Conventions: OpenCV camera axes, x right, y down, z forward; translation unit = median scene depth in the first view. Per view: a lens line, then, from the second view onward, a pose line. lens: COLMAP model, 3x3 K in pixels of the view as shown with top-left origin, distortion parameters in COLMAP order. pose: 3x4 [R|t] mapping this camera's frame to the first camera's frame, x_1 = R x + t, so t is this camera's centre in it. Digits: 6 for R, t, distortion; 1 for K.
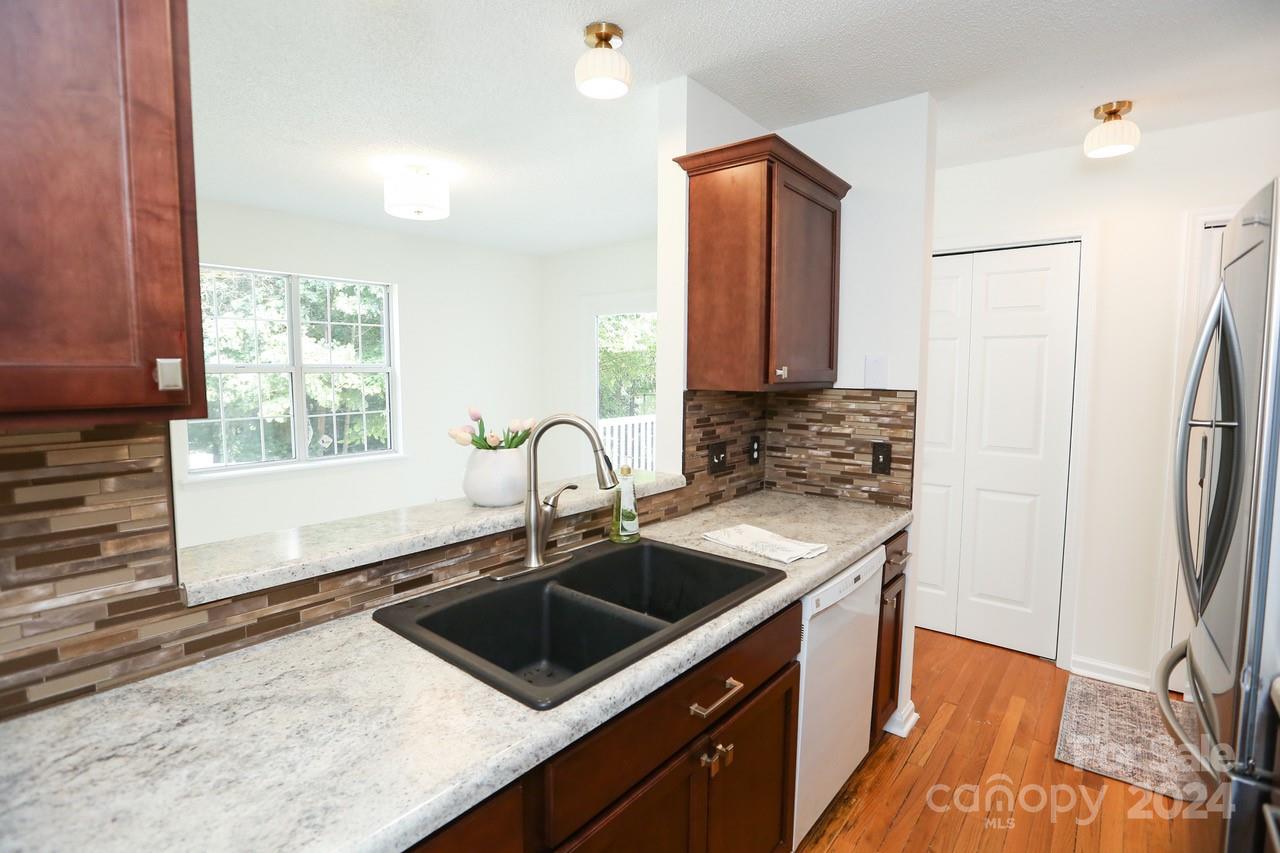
lens RADIAL K [[593.8, 0, 648.7], [0, 593.8, 418.0], [0, 0, 1]] dist [-0.014980, 0.000730]
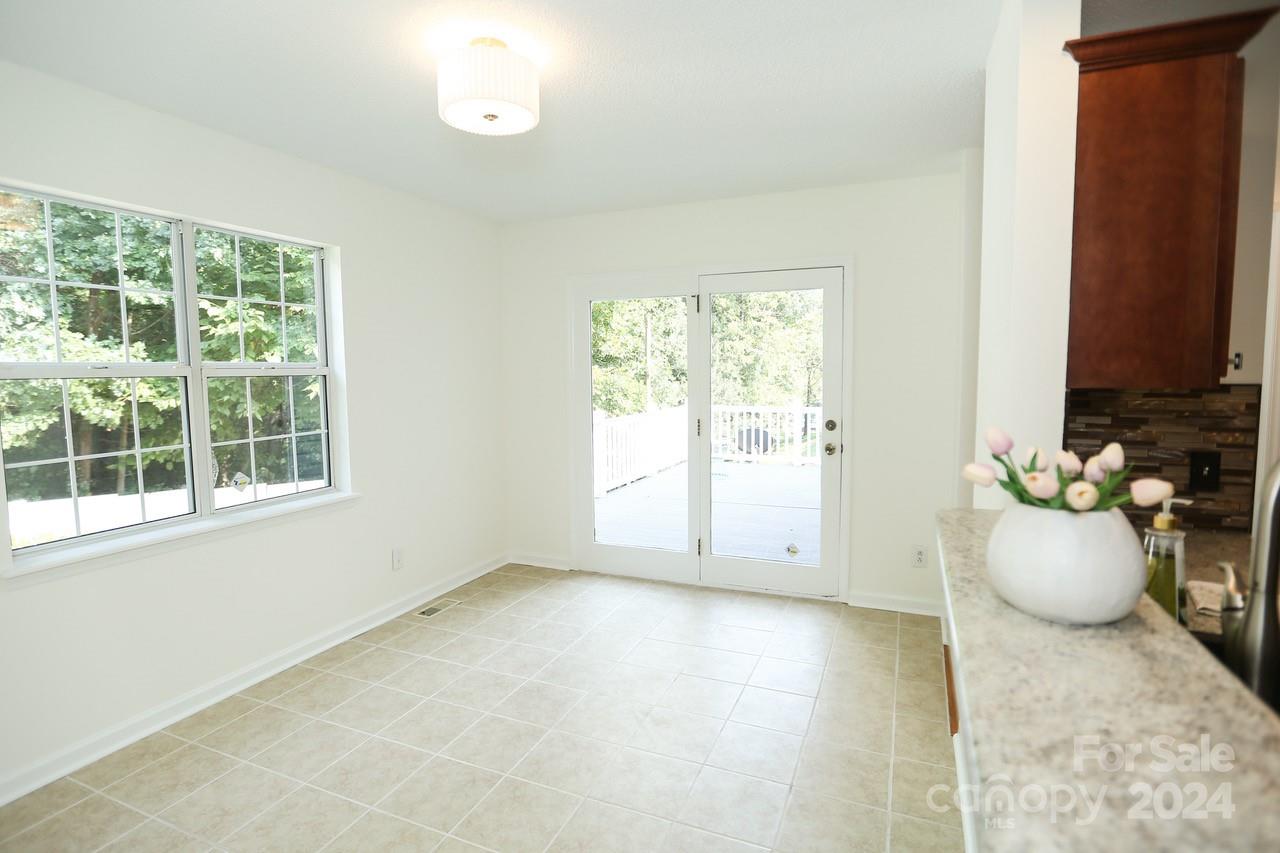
lens RADIAL K [[593.8, 0, 648.7], [0, 593.8, 418.0], [0, 0, 1]] dist [-0.014980, 0.000730]
pose [[0.955848, -0.031381, 0.292181, -0.560740], [0.033359, 0.999442, -0.001786, -0.026981], [-0.291961, 0.011454, 0.956362, 0.466196]]
